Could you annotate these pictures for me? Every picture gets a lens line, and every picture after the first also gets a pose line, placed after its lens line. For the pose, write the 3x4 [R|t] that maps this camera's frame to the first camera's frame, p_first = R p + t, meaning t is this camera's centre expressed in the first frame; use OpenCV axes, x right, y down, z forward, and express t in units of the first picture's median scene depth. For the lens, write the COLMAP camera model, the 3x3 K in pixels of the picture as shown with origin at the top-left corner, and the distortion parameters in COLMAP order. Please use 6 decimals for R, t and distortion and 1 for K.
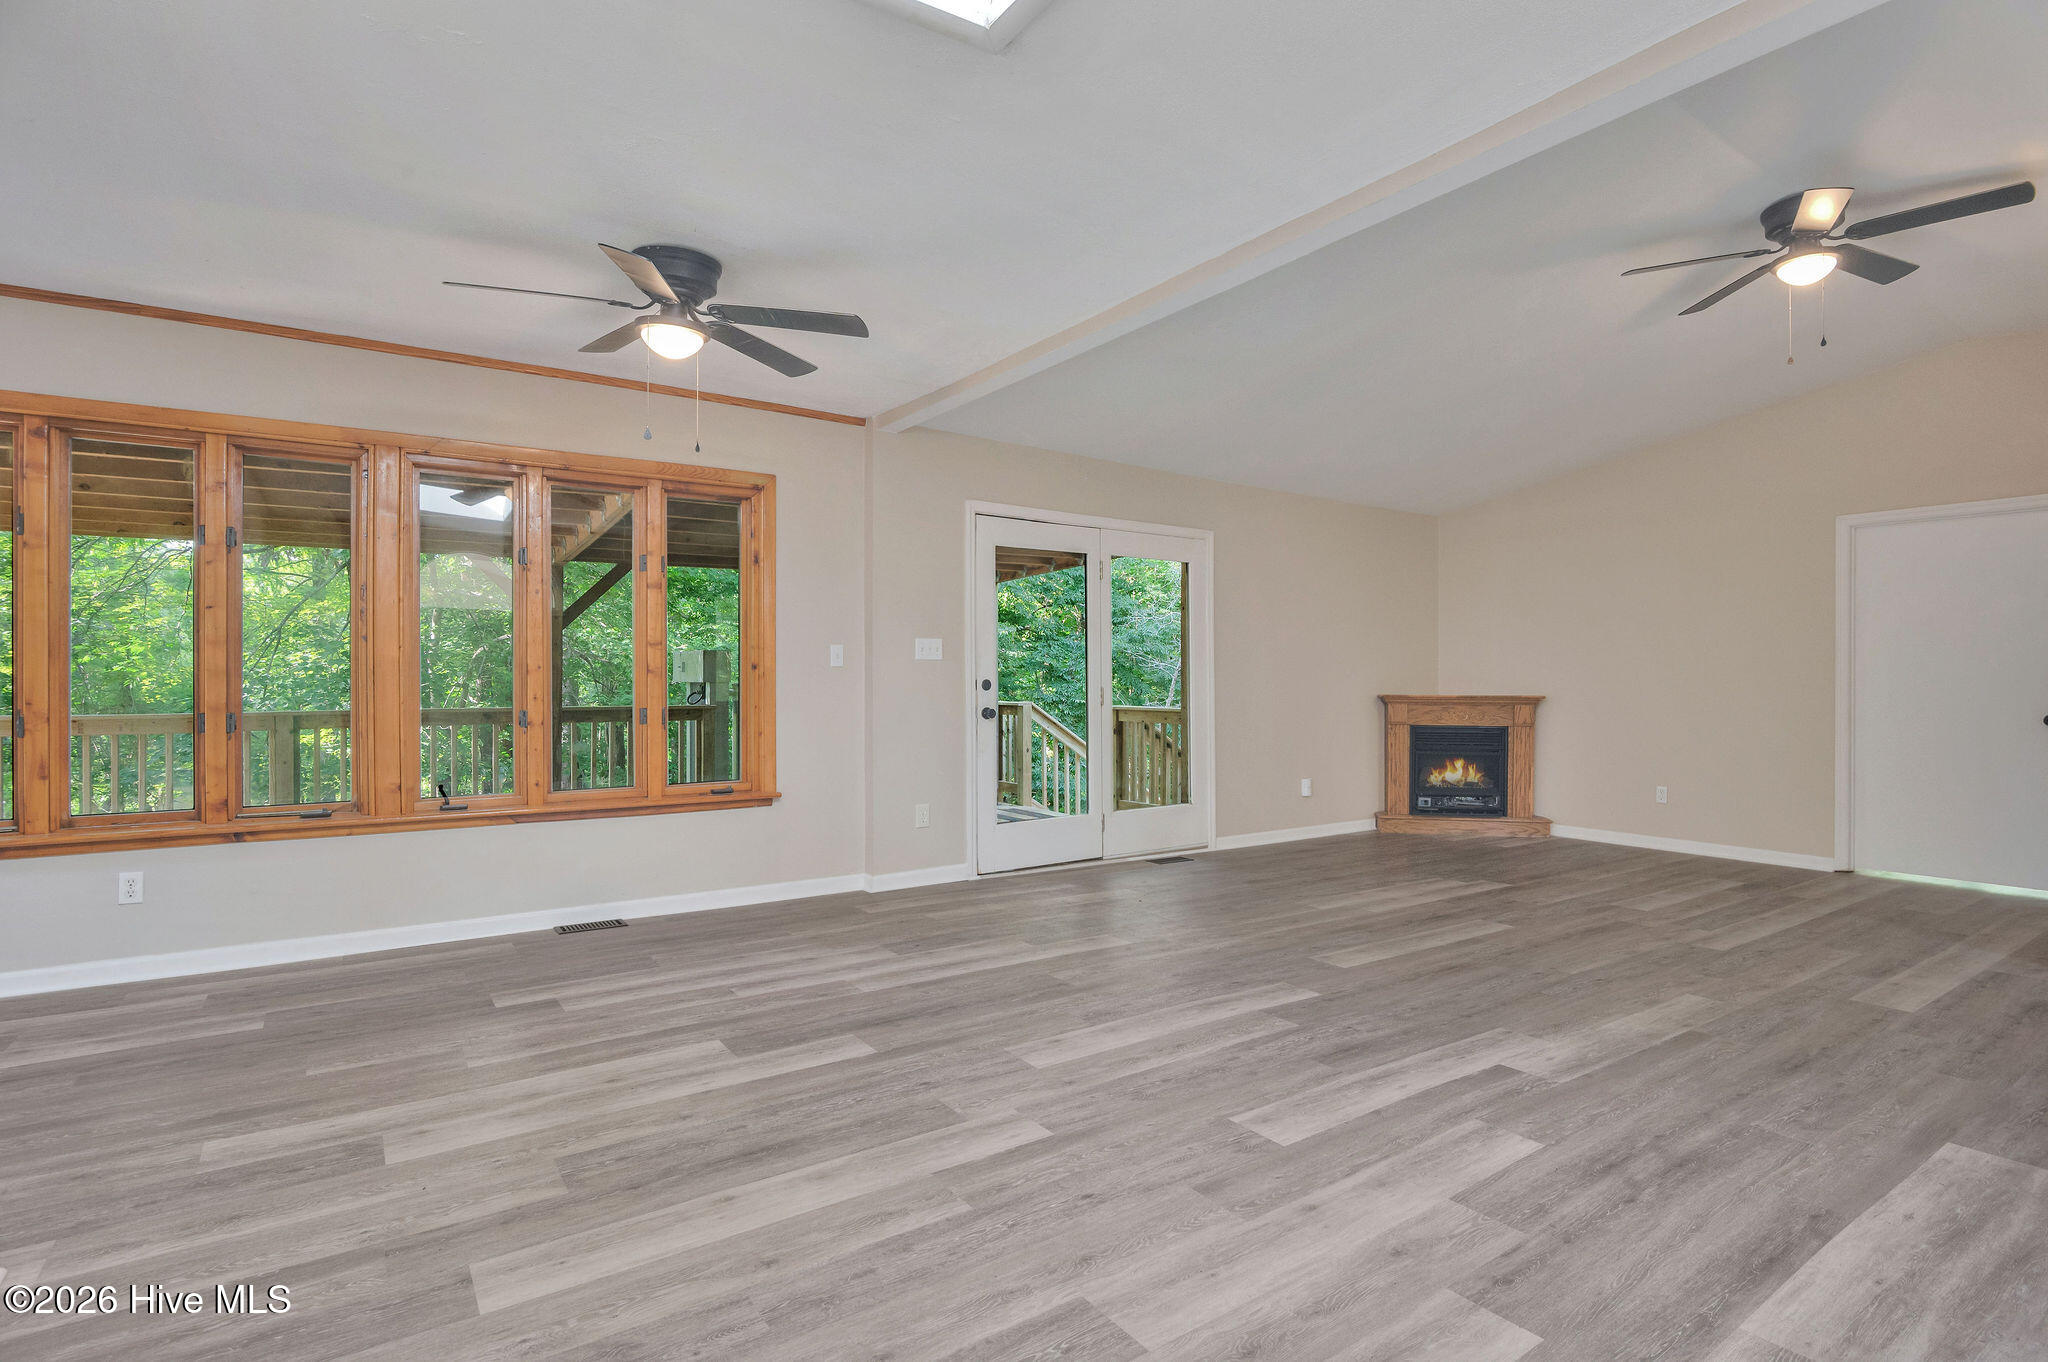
lens RADIAL K [[1007.9, 0, 1025.9], [0, 1007.9, 684.6], [0, 0, 1]] dist [-0.020081, -0.000137]
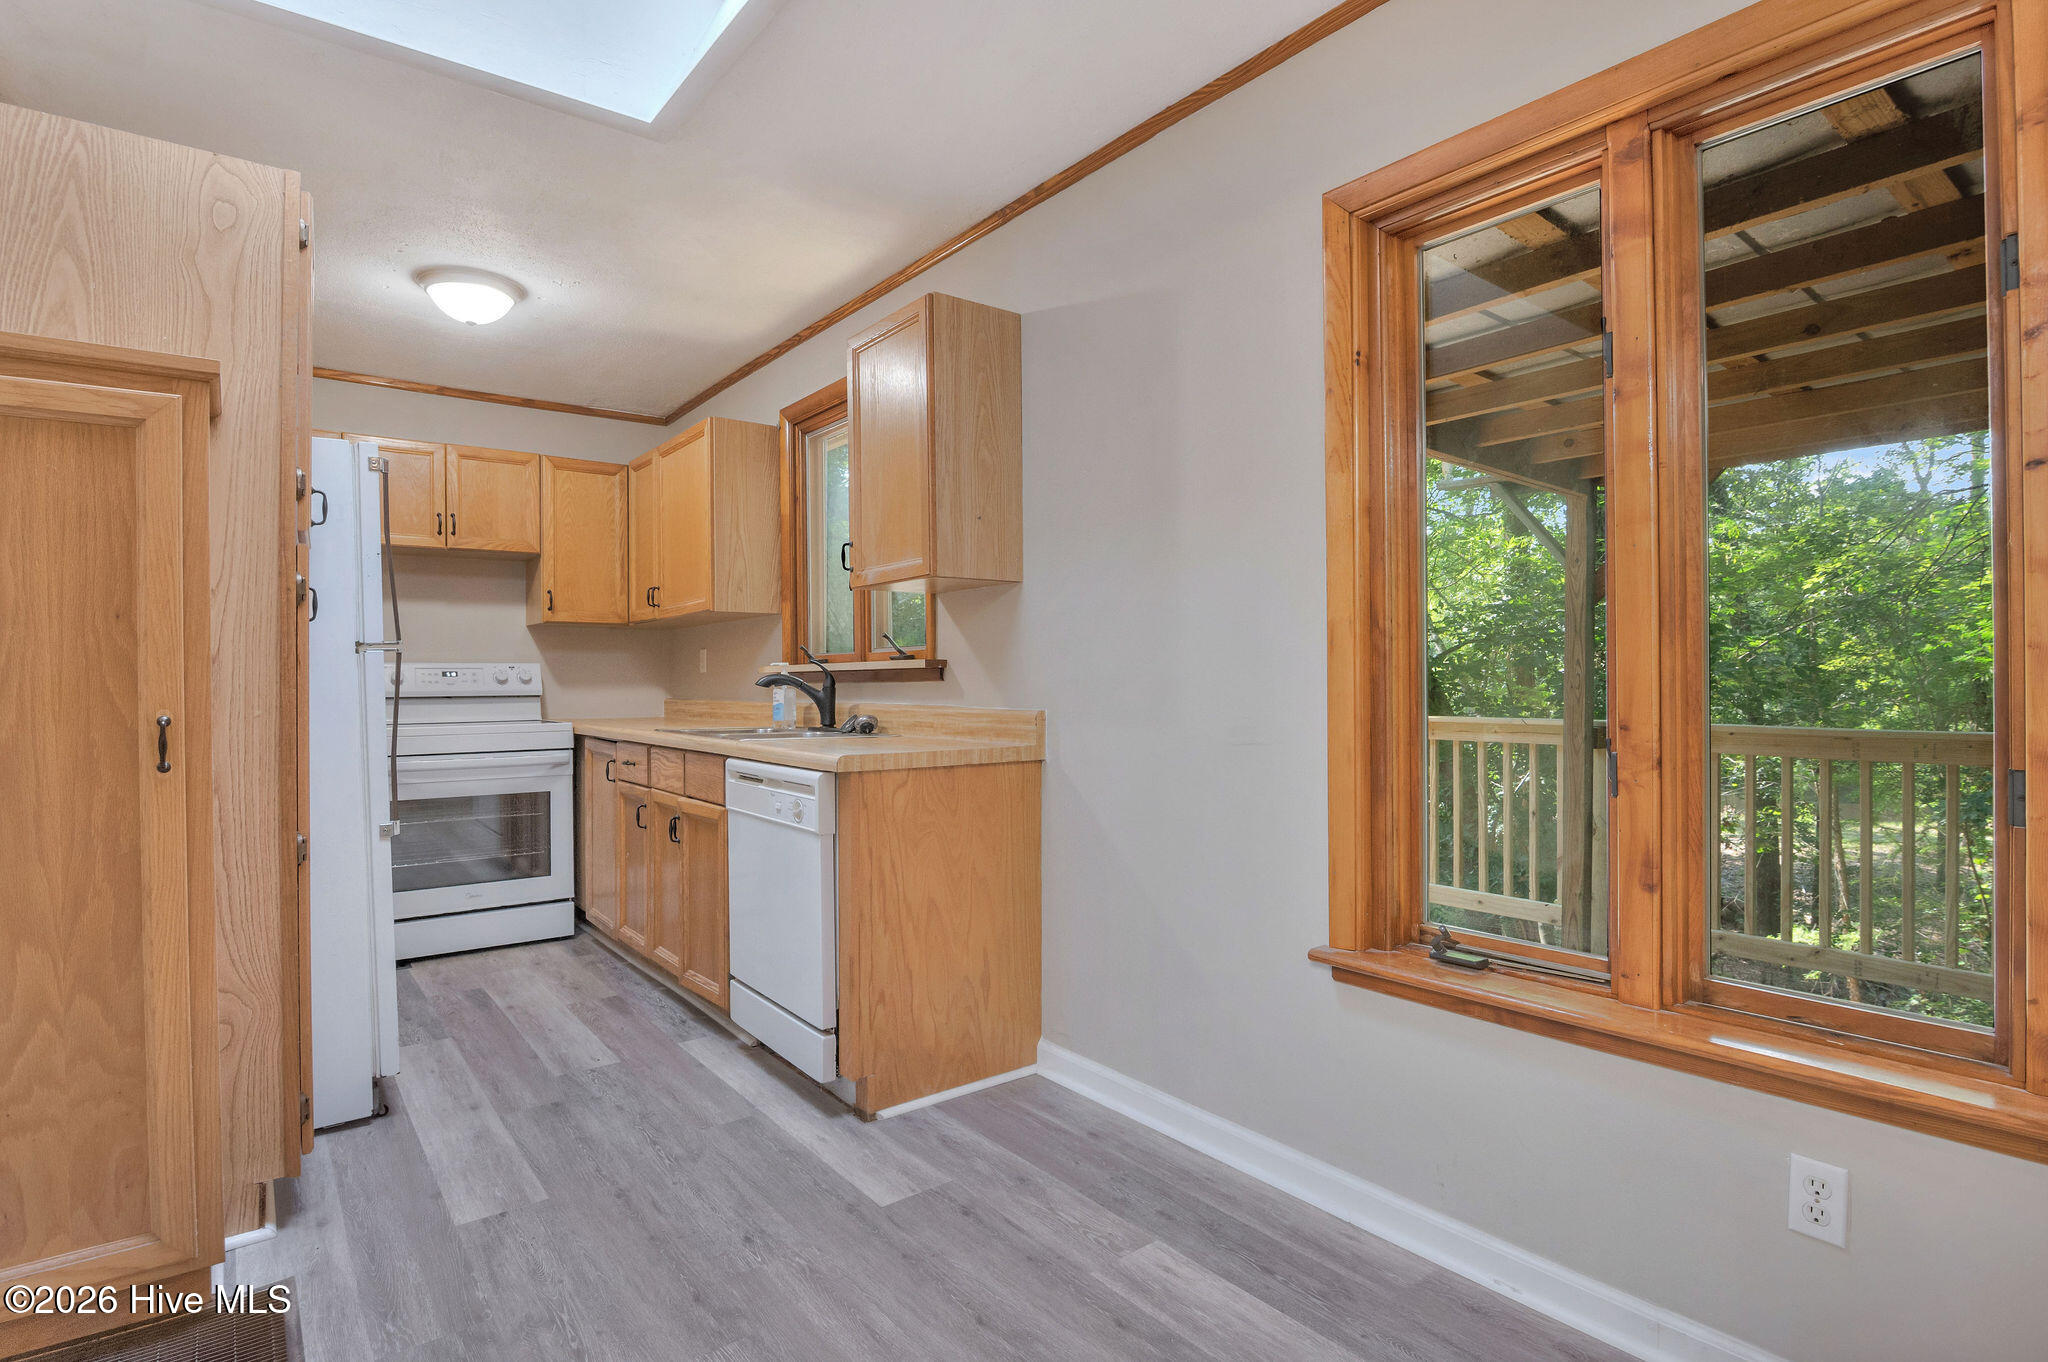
lens RADIAL K [[1007.9, 0, 1035.1], [0, 1007.9, 678.2], [0, 0, 1]] dist [-0.020081, -0.000137]
pose [[0.064978, -0.000545, -0.997887, -0.603980], [0.004008, 0.999992, -0.000285, -0.006117], [0.997879, -0.003981, 0.064980, 0.757606]]
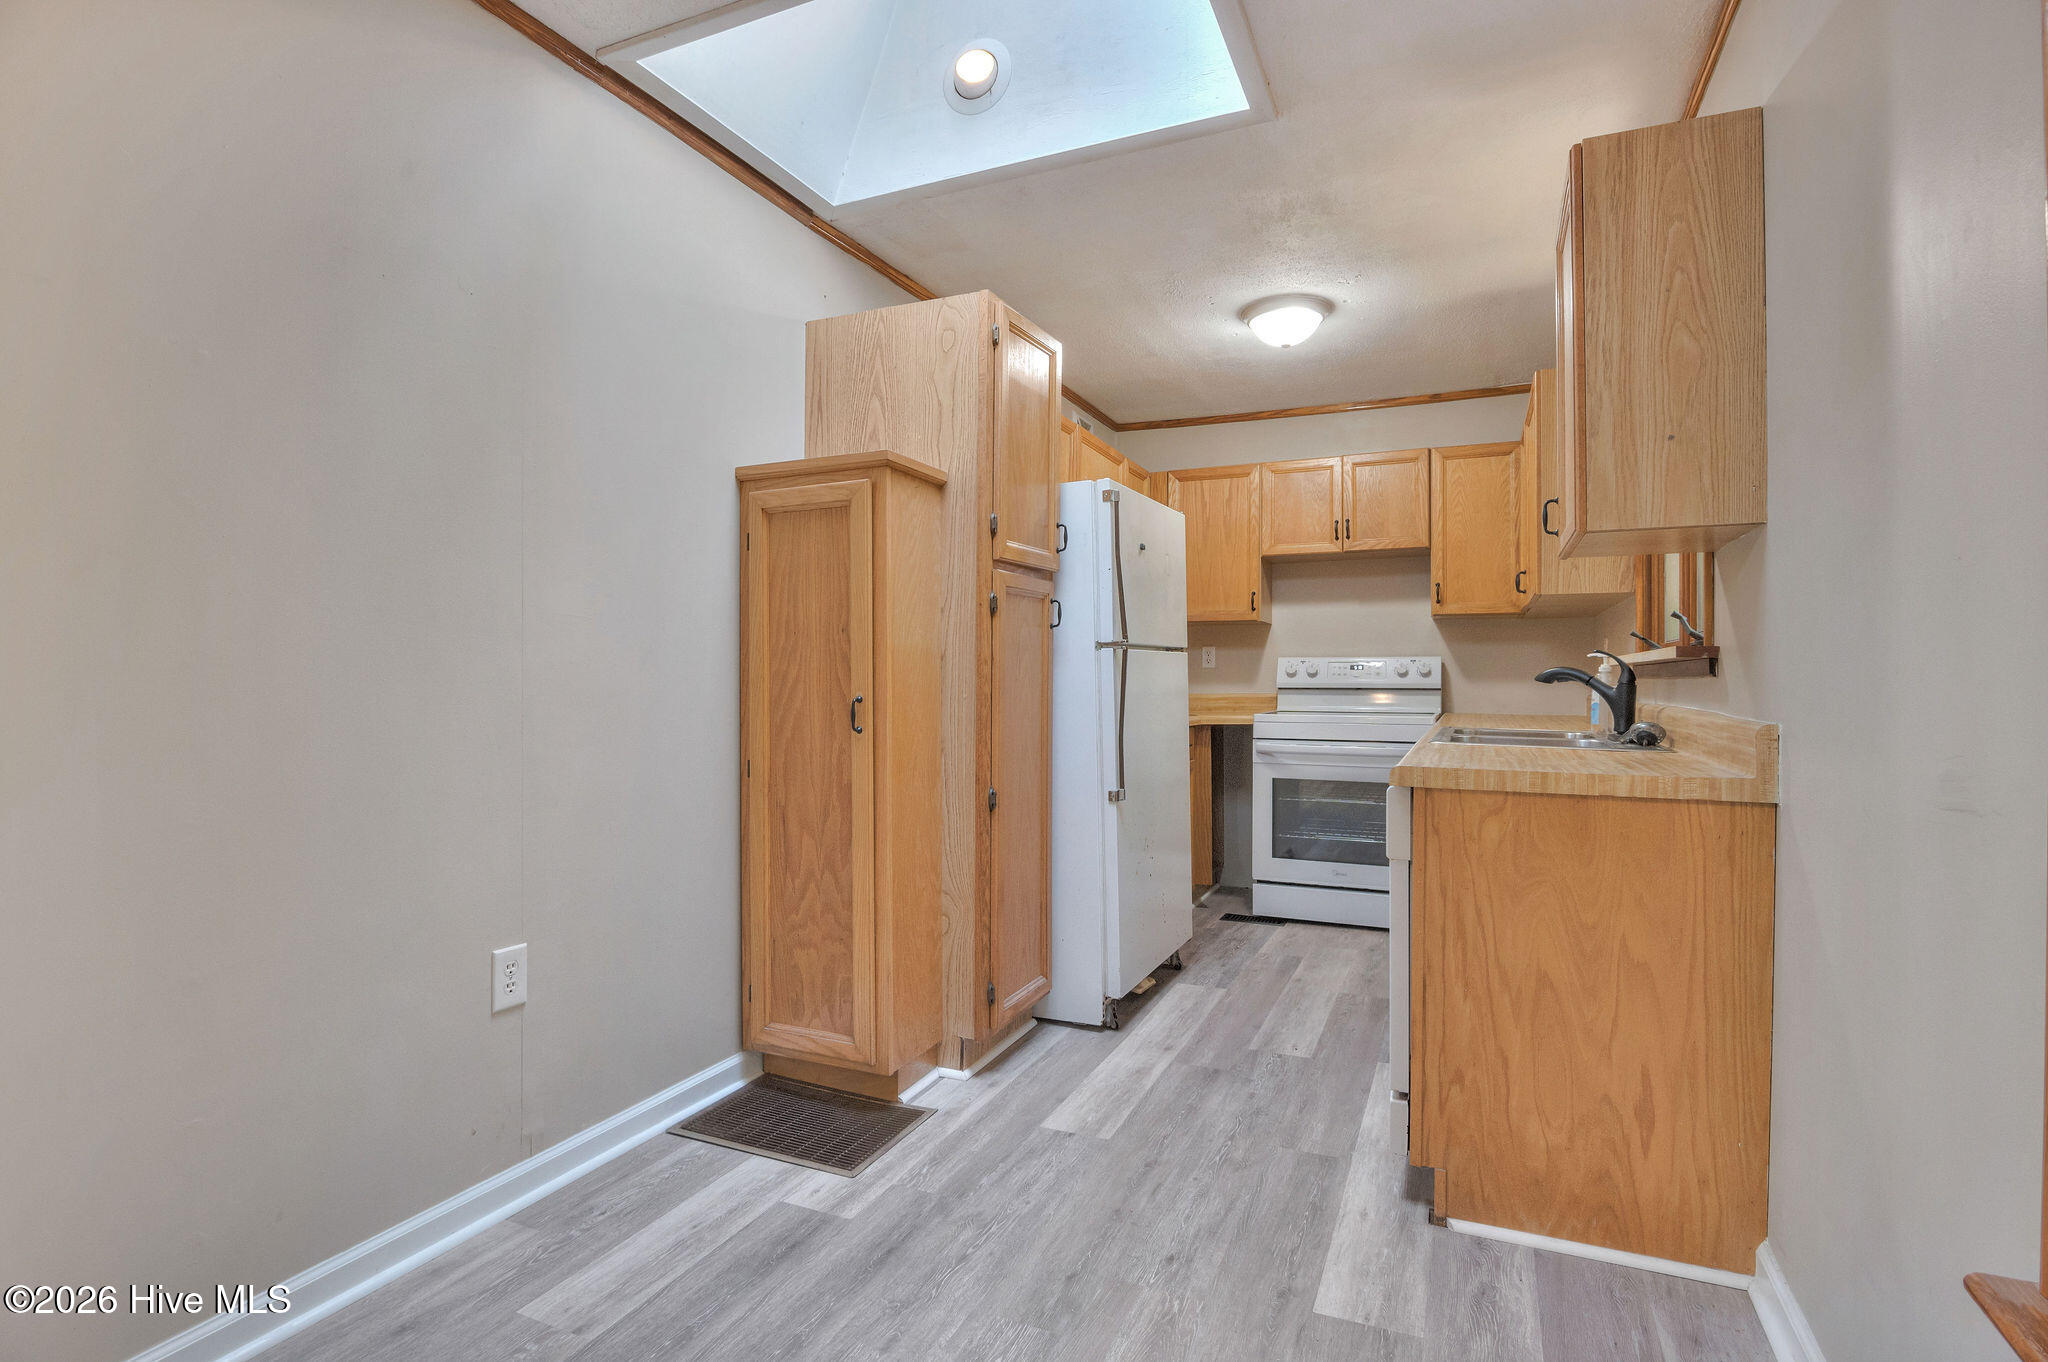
lens RADIAL K [[1007.9, 0, 1037.7], [0, 1007.9, 678.7], [0, 0, 1]] dist [-0.020081, -0.000137]
pose [[-0.853724, 0.002418, -0.520720, -0.855571], [-0.000482, 0.999985, 0.005435, -0.006132], [0.520726, 0.004891, -0.853710, 1.078498]]
